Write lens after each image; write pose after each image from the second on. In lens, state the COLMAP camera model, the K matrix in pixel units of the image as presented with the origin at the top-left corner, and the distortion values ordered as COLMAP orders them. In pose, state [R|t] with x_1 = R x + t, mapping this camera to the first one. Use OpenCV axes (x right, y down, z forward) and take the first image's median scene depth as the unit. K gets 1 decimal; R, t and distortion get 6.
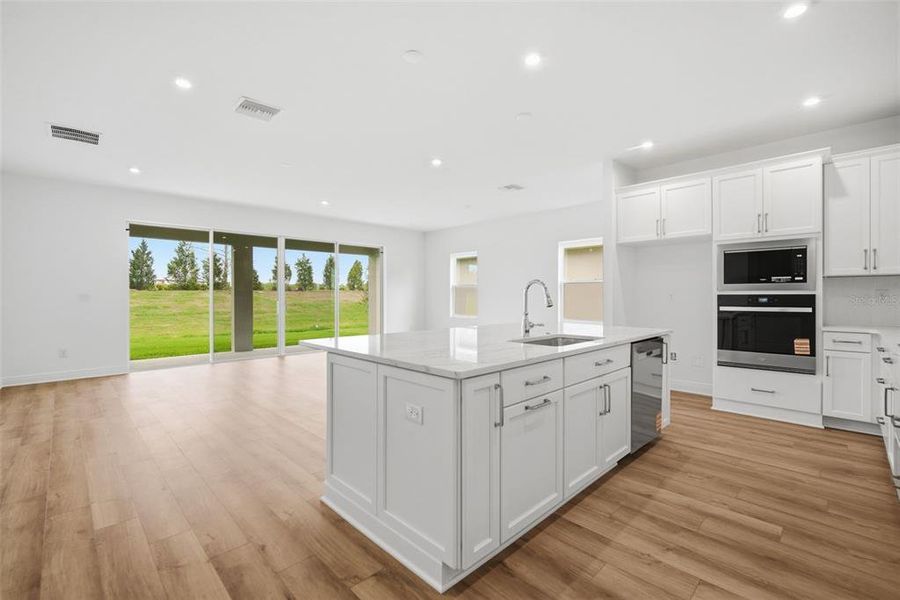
lens RADIAL K [[396.9, 0, 443.8], [0, 396.9, 296.5], [0, 0, 1]] dist [0.002497, 0.000277]
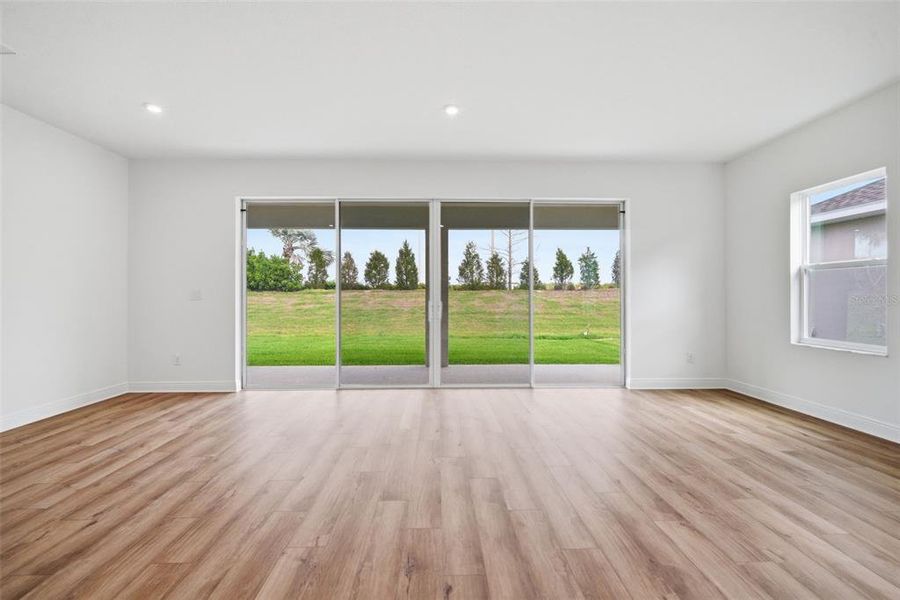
lens RADIAL K [[399.5, 0, 447.2], [0, 399.5, 293.0], [0, 0, 1]] dist [-0.005397, -0.000318]
pose [[0.738295, -0.004888, -0.674461, 0.013360], [-0.001777, 0.999956, -0.009191, 0.001408], [0.674476, 0.007984, 0.738254, 0.195467]]
